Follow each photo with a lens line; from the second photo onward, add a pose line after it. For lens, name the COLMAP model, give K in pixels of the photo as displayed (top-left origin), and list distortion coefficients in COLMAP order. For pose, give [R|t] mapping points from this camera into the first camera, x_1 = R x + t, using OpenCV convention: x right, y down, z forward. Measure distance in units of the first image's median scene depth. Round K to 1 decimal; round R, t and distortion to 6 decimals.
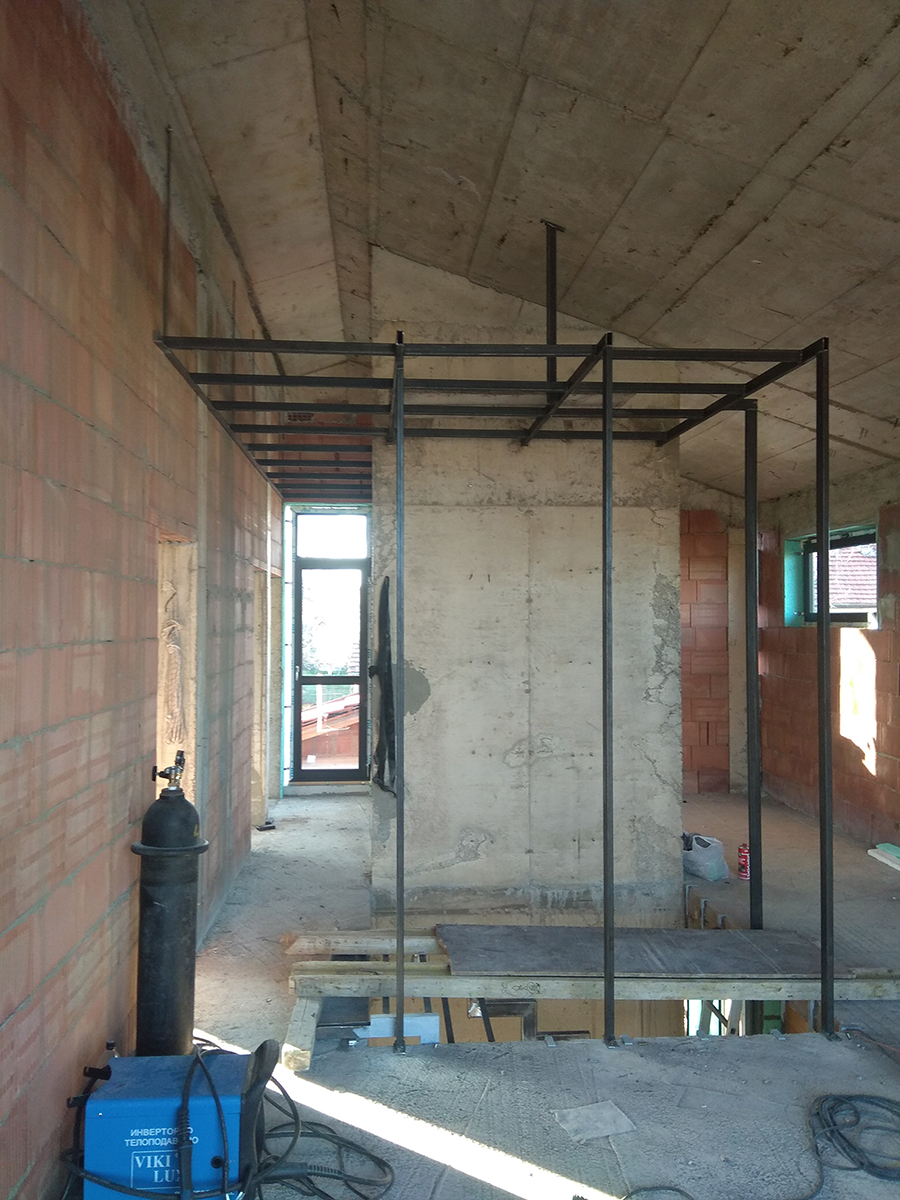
lens RADIAL K [[916.4, 0, 443.6], [0, 916.4, 600.2], [0, 0, 1]] dist [0.098050, -0.122310]
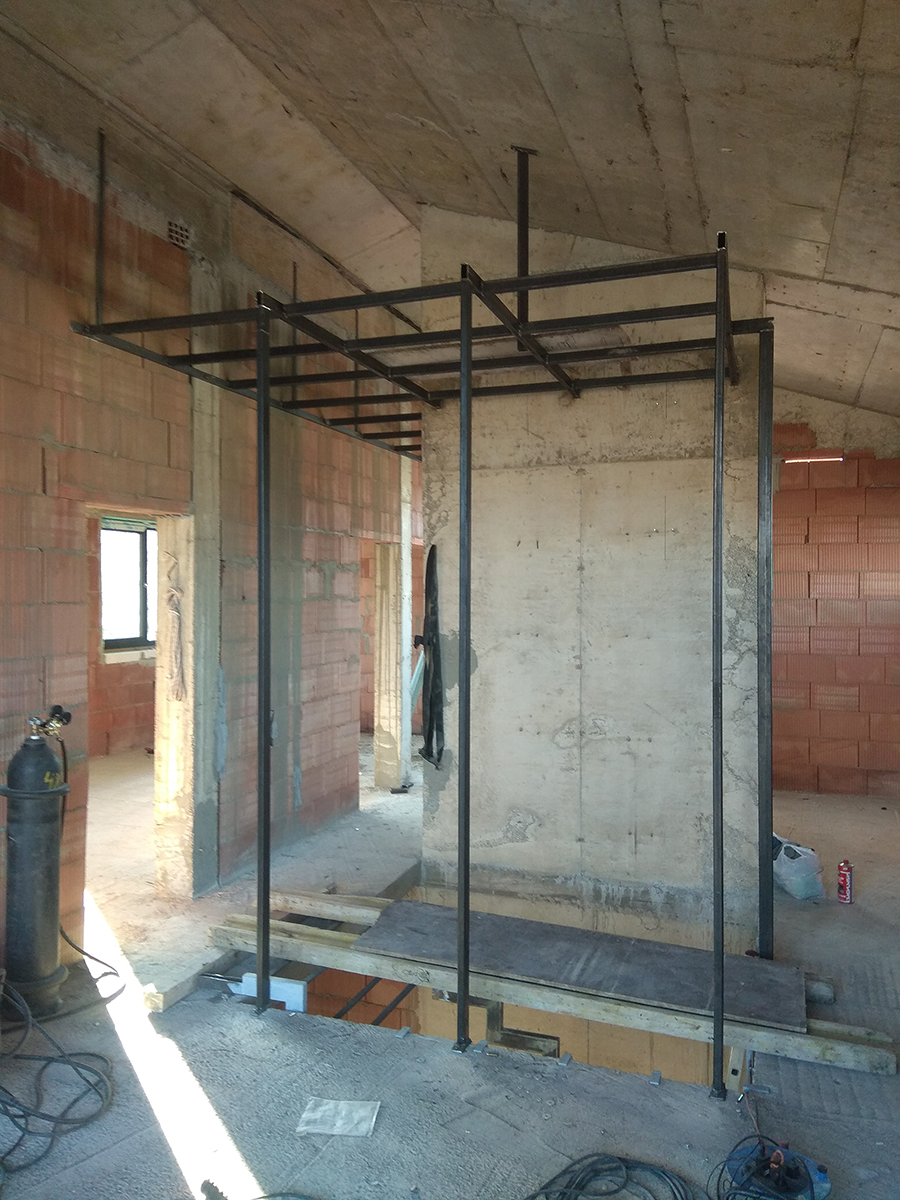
lens RADIAL K [[916.4, 0, 443.6], [0, 916.4, 600.2], [0, 0, 1]] dist [0.098050, -0.122310]
pose [[0.913146, 0.005138, -0.407600, 0.343416], [0.006105, 0.999636, 0.026279, 0.007527], [0.407587, -0.026485, 0.912782, 0.107797]]
